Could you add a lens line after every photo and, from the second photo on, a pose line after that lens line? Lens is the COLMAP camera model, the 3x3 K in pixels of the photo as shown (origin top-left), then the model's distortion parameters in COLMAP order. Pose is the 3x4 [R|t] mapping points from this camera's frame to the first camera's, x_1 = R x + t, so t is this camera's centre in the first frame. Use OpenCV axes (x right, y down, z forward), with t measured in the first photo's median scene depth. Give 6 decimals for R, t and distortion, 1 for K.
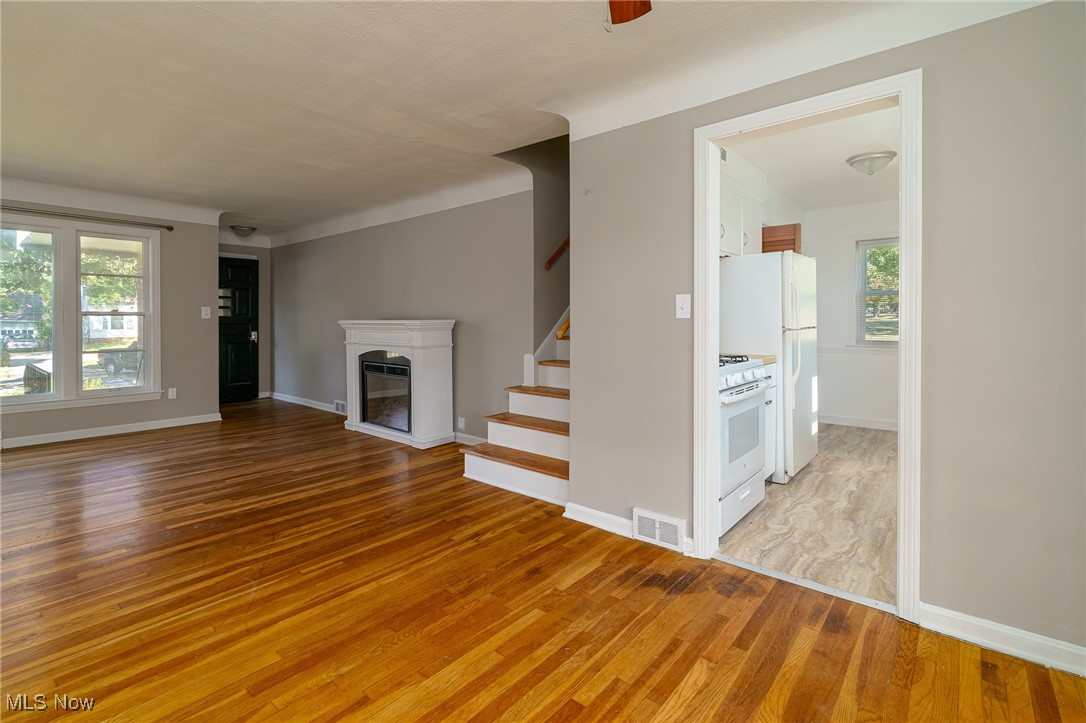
lens RADIAL K [[502.0, 0, 545.3], [0, 502.0, 316.7], [0, 0, 1]] dist [-0.002447, -0.000708]
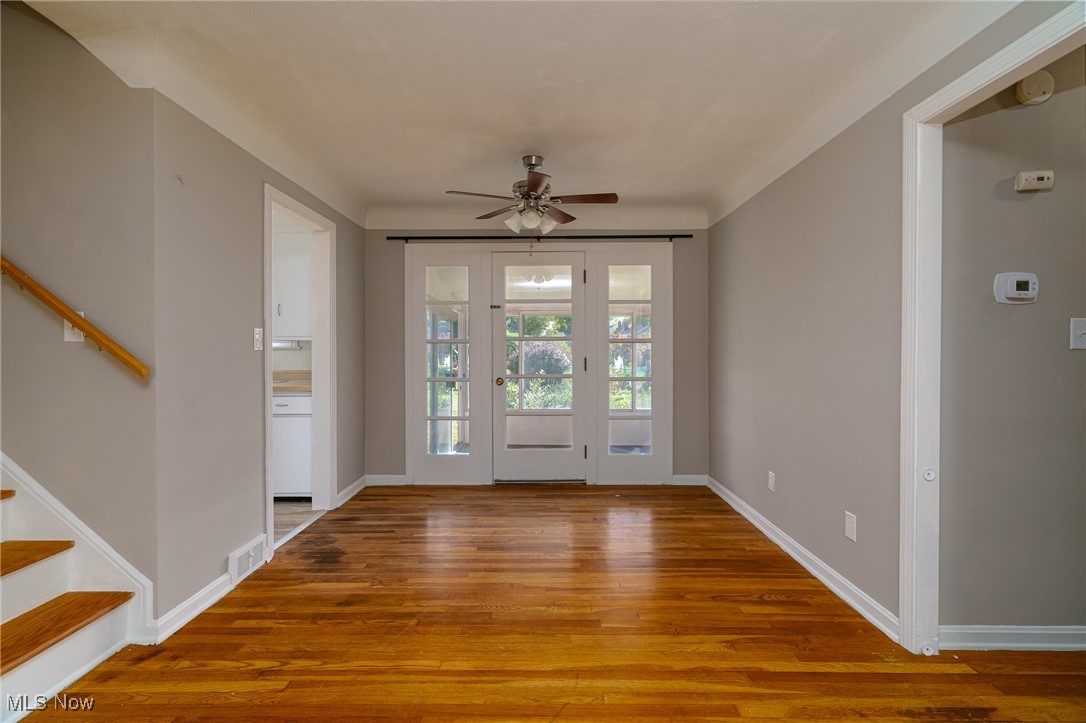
lens RADIAL K [[502.0, 0, 525.9], [0, 502.0, 356.9], [0, 0, 1]] dist [-0.002447, -0.000708]
pose [[-0.616122, -0.007128, 0.787619, -0.789914], [-0.008094, 0.999964, 0.002719, 0.009321], [-0.787609, -0.004700, -0.616157, 1.029100]]
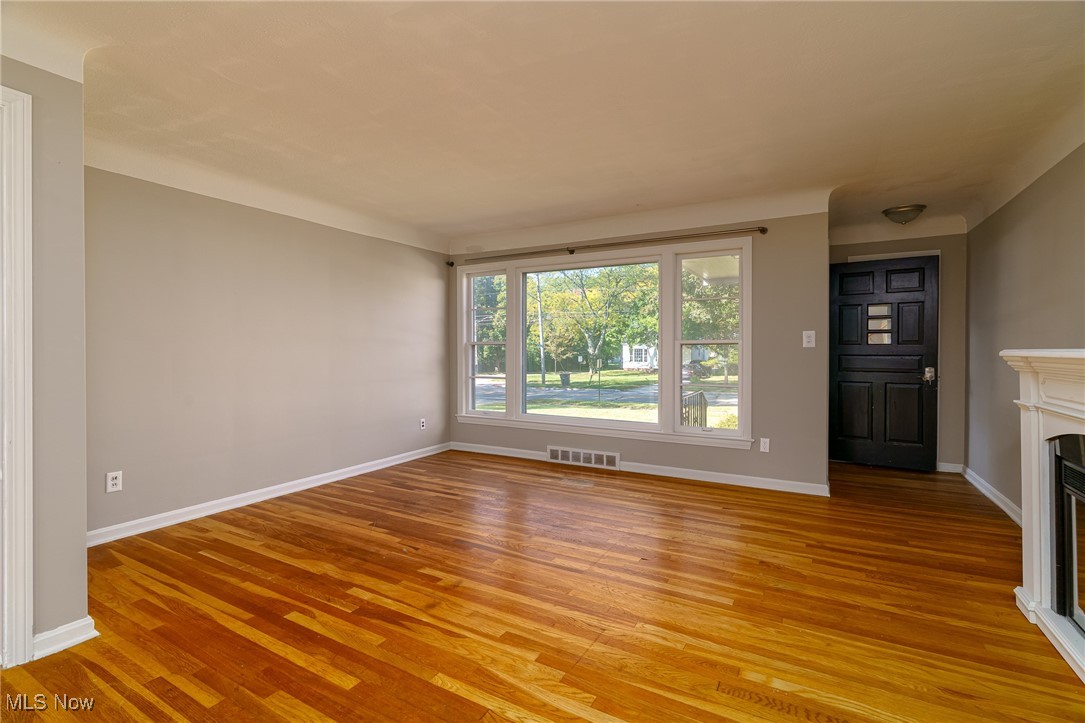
lens RADIAL K [[501.5, 0, 538.0], [0, 501.5, 351.1], [0, 0, 1]] dist [-0.002447, -0.000708]
pose [[0.181942, 0.004617, -0.983298, -0.096394], [0.007236, 0.999956, 0.006034, 0.003818], [0.983283, -0.008213, 0.181901, 0.951485]]
